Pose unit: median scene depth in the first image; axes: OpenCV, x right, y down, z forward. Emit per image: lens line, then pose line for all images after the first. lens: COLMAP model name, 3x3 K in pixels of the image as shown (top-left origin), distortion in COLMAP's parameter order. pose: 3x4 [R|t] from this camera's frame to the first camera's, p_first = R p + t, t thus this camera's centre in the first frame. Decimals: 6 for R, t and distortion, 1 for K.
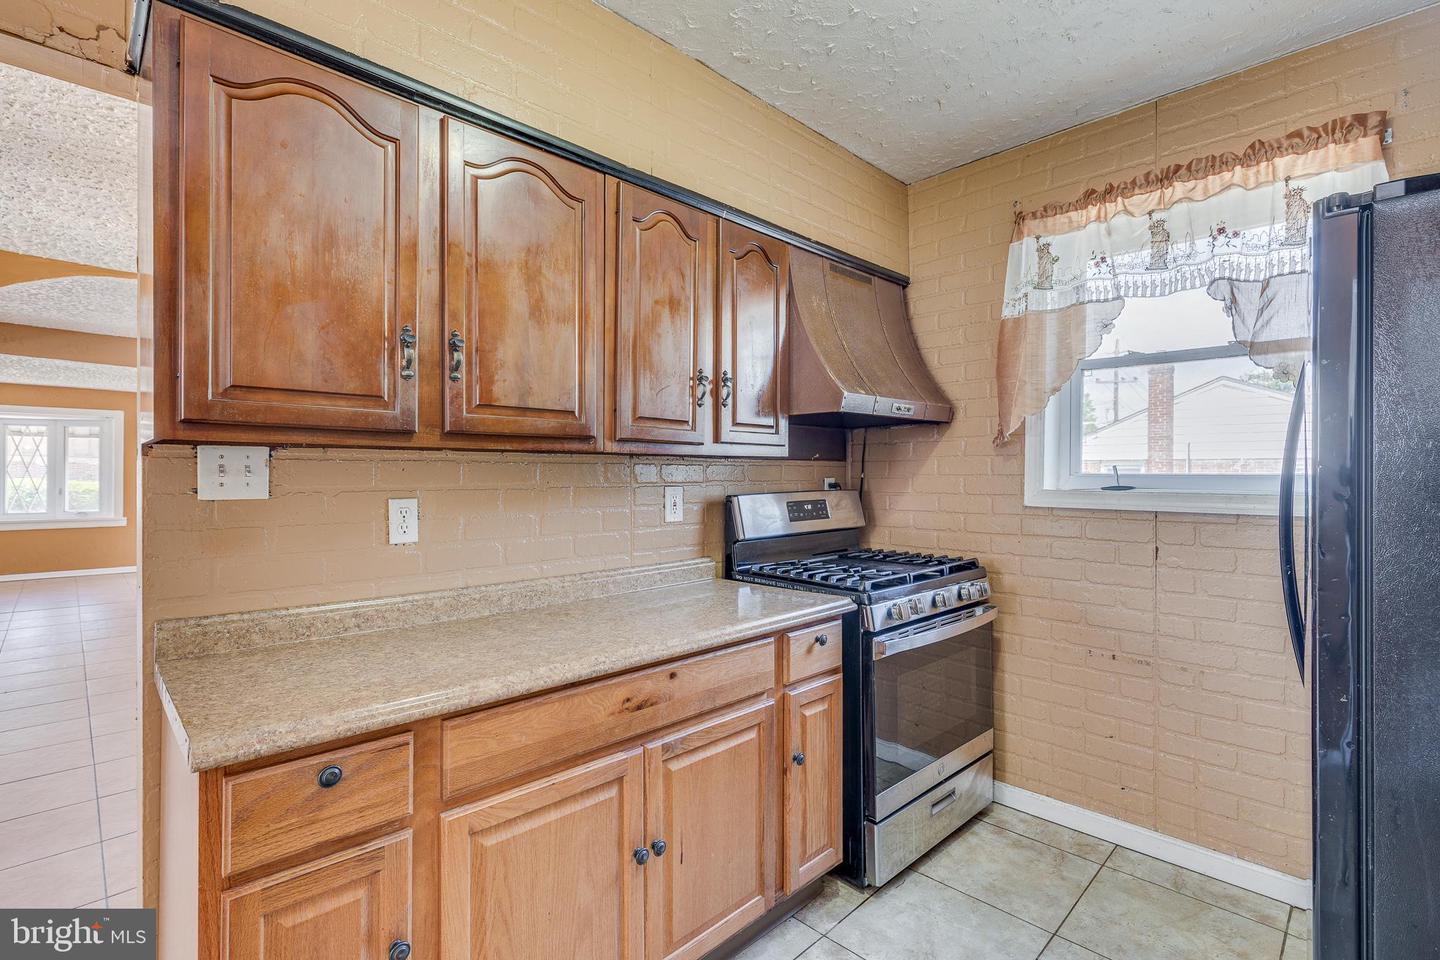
lens RADIAL K [[662.8, 0, 716.8], [0, 662.8, 480.7], [0, 0, 1]] dist [0.007156, -0.000289]
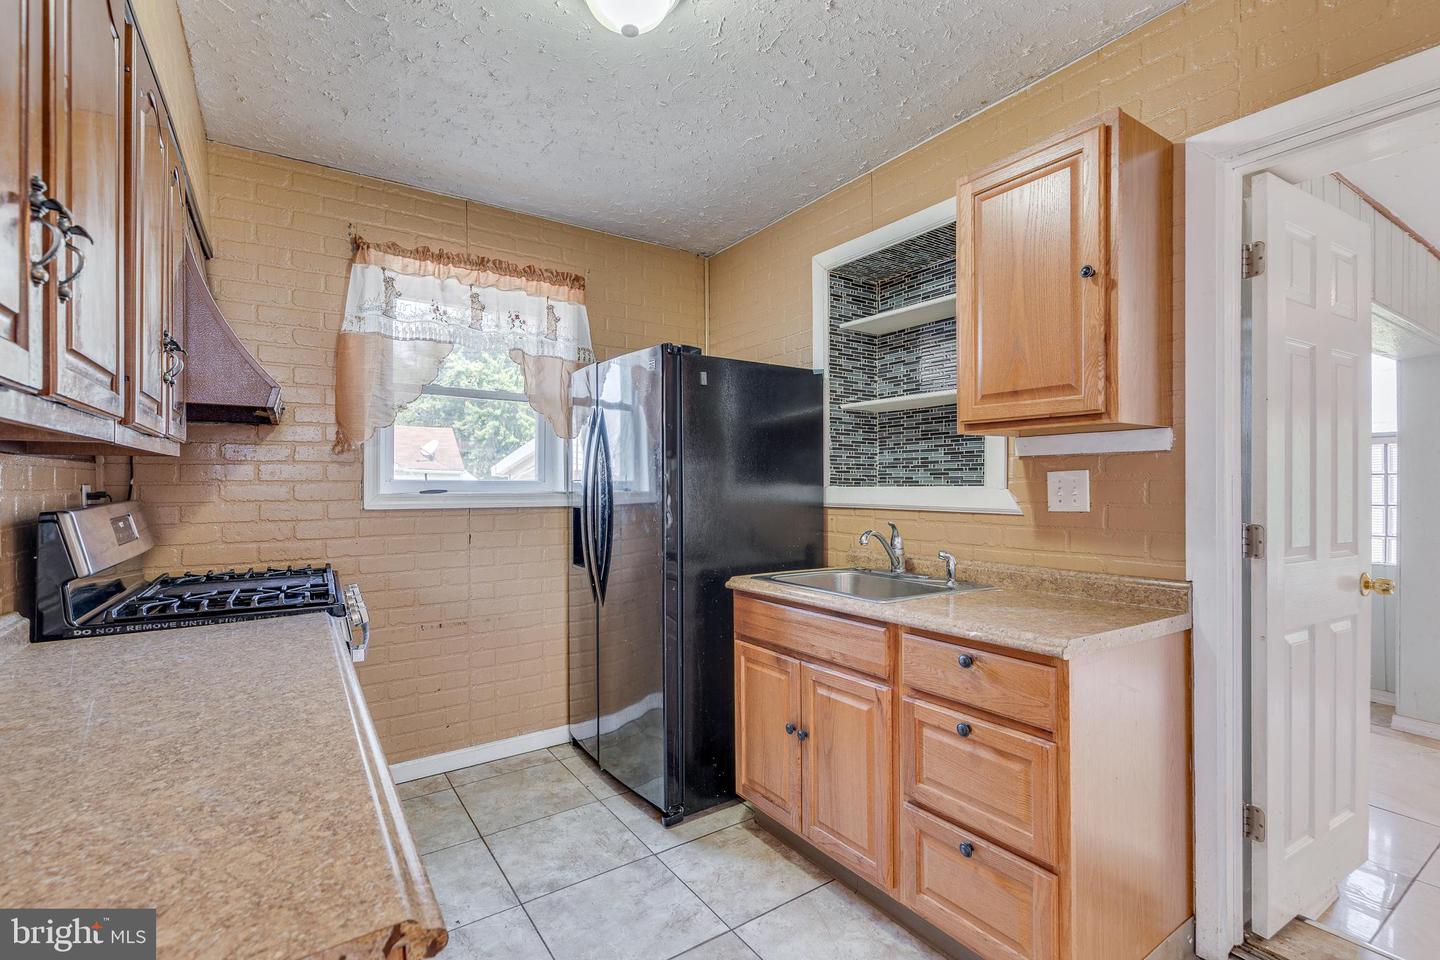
lens RADIAL K [[662.9, 0, 723.7], [0, 662.9, 489.3], [0, 0, 1]] dist [0.003328, 0.000172]
pose [[0.176250, -0.011665, 0.984276, -0.576924], [0.010096, 0.999899, 0.010043, -0.000004], [-0.984294, 0.008167, 0.176350, 0.265710]]
